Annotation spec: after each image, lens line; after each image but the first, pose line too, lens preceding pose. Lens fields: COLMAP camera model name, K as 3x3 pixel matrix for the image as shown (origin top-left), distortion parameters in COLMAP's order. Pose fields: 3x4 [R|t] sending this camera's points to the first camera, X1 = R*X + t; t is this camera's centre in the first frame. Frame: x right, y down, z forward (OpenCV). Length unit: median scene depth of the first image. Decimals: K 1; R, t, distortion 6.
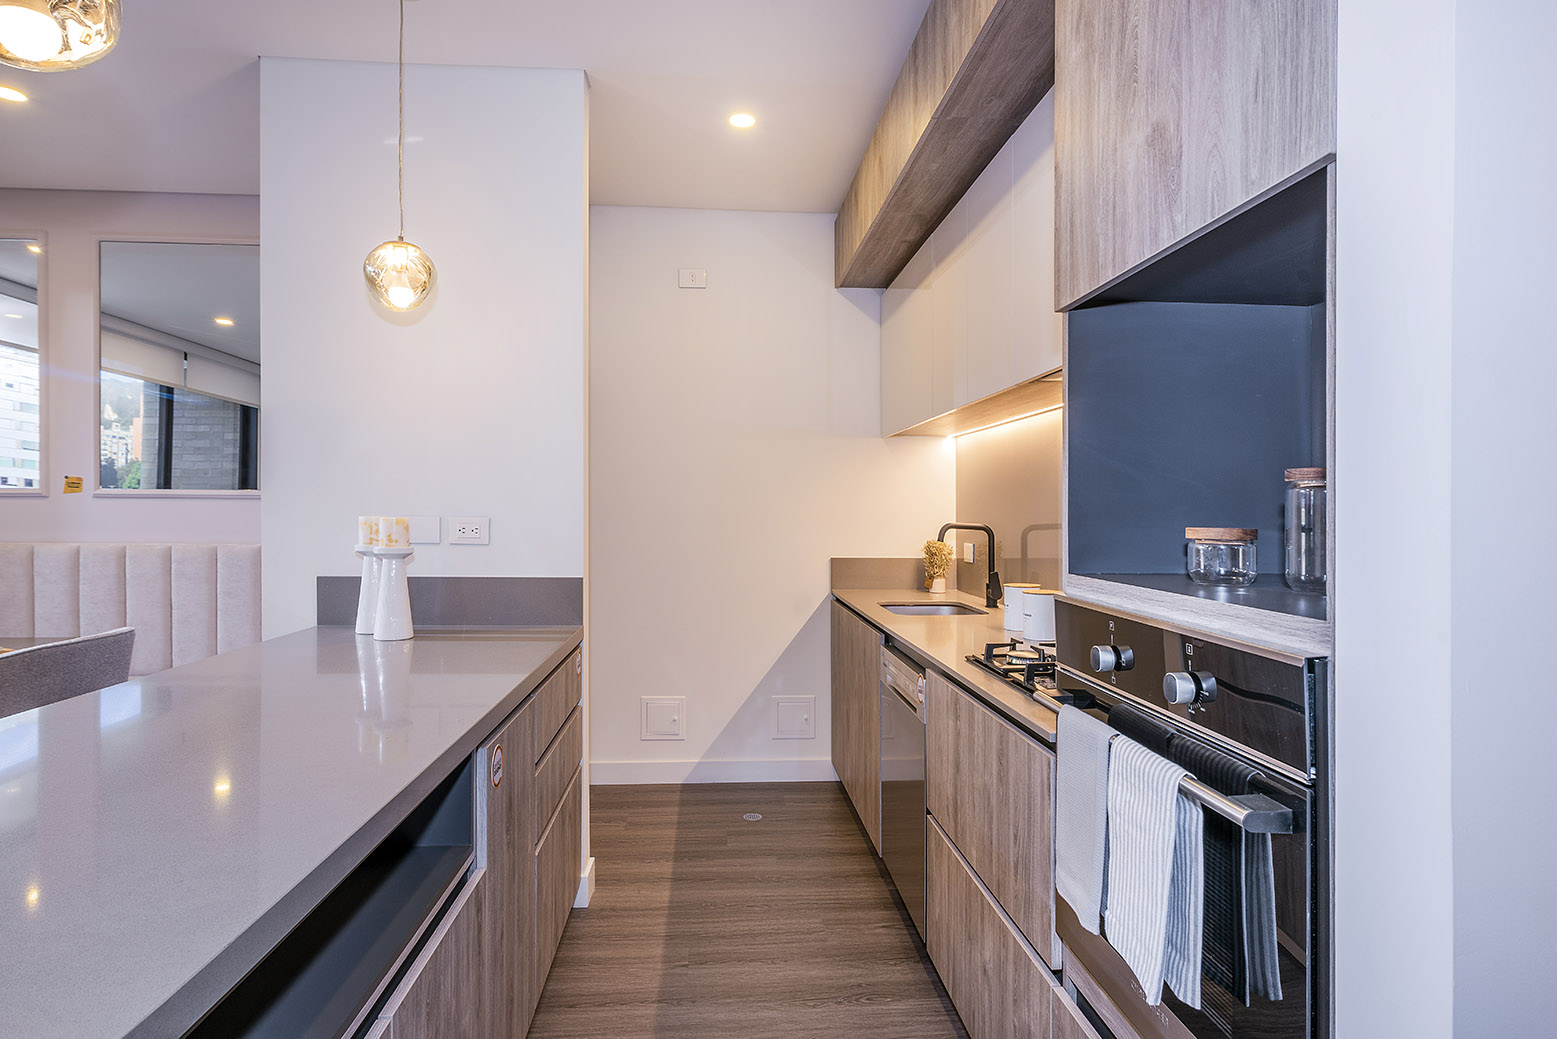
lens RADIAL K [[853.9, 0, 778.1], [0, 853.9, 527.3], [0, 0, 1]] dist [-0.010566, 0.000780]
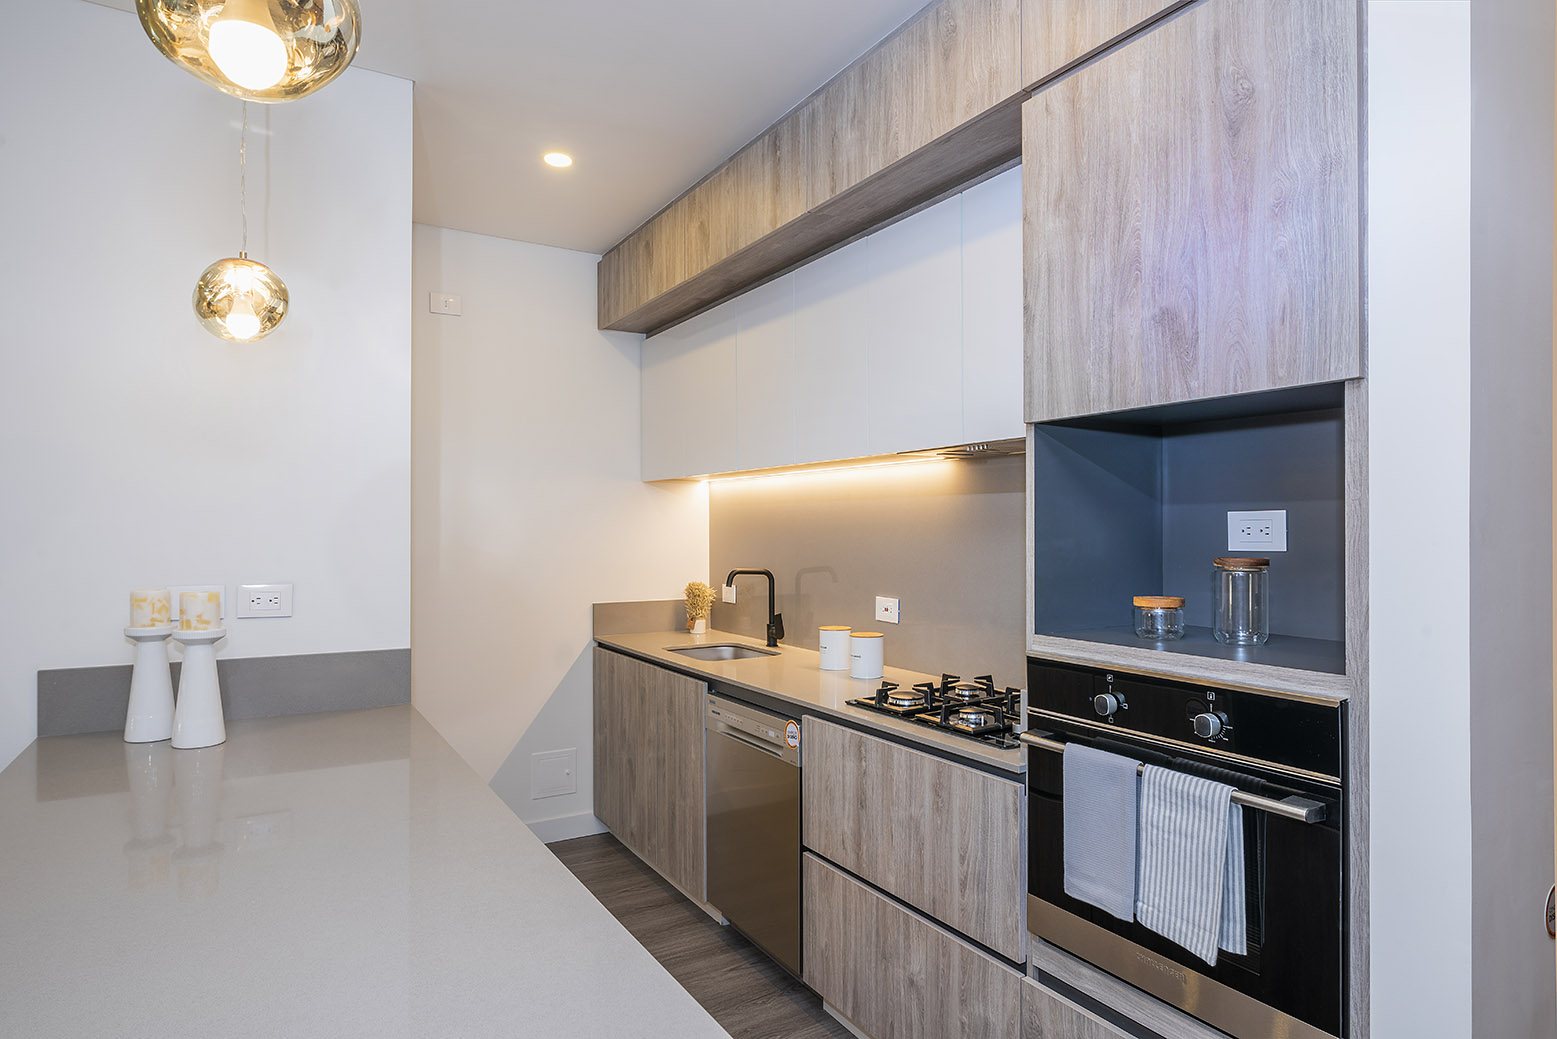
lens RADIAL K [[876.2, 0, 778.5], [0, 876.2, 519.5], [0, 0, 1]] dist [-0.003454, -0.000023]
pose [[0.891572, -0.000563, 0.452879, -0.372553], [0.014426, 0.999527, -0.027157, -0.054549], [-0.452649, 0.030746, 0.891158, 0.021126]]
